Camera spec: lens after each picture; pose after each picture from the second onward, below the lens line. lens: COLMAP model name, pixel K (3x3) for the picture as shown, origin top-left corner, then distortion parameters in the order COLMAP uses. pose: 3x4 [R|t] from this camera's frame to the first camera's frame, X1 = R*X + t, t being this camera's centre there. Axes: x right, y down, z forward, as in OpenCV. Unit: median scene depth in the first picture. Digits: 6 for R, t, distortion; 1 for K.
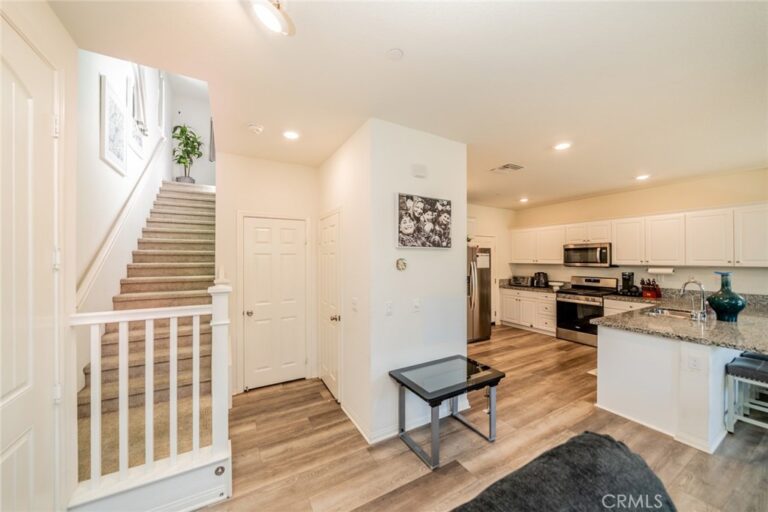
lens RADIAL K [[276.1, 0, 382.0], [0, 276.1, 258.9], [0, 0, 1]] dist [-0.002752, -0.000157]
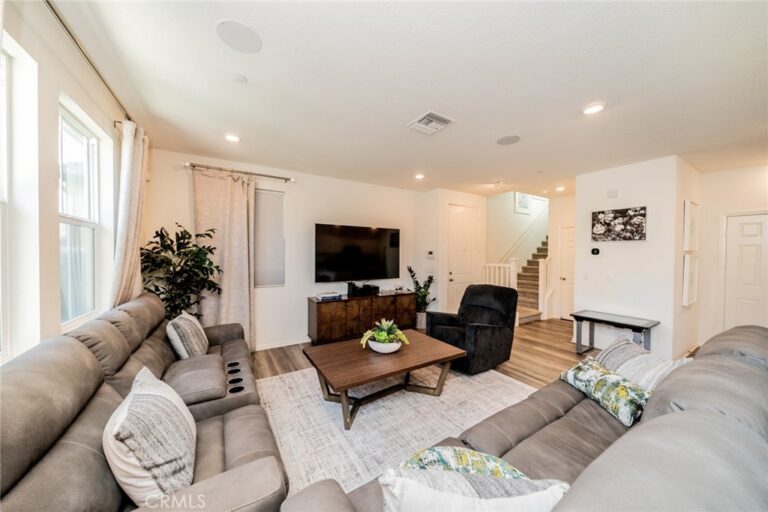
lens RADIAL K [[262.2, 0, 383.5], [0, 262.2, 254.8], [0, 0, 1]] dist [-0.000016, -0.000016]
pose [[0.041732, 0.010115, -0.999078, 0.915504], [-0.003328, 0.999945, 0.009984, 0.015099], [0.999123, 0.002909, 0.041763, -0.226581]]
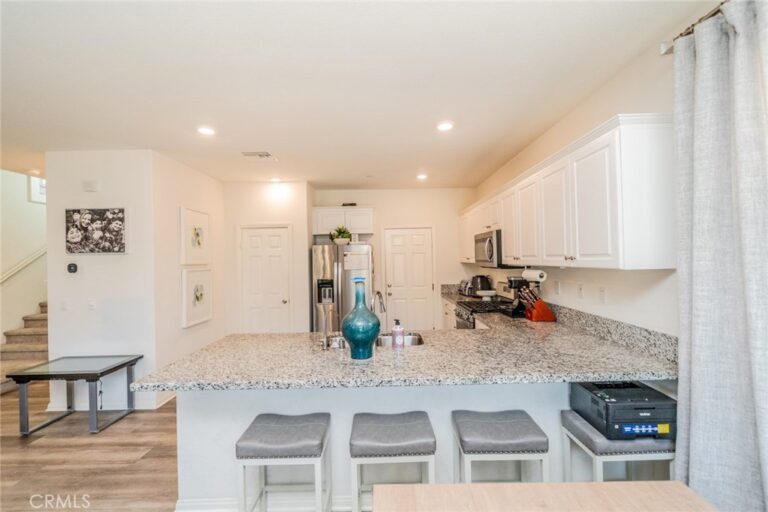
lens RADIAL K [[329.7, 0, 382.6], [0, 329.7, 257.6], [0, 0, 1]] dist [0.000245, 0.000005]
pose [[0.870757, -0.018931, -0.491349, 1.050979], [0.020108, 0.999794, -0.002886, 0.002383], [0.491302, -0.007367, 0.870958, 0.229715]]
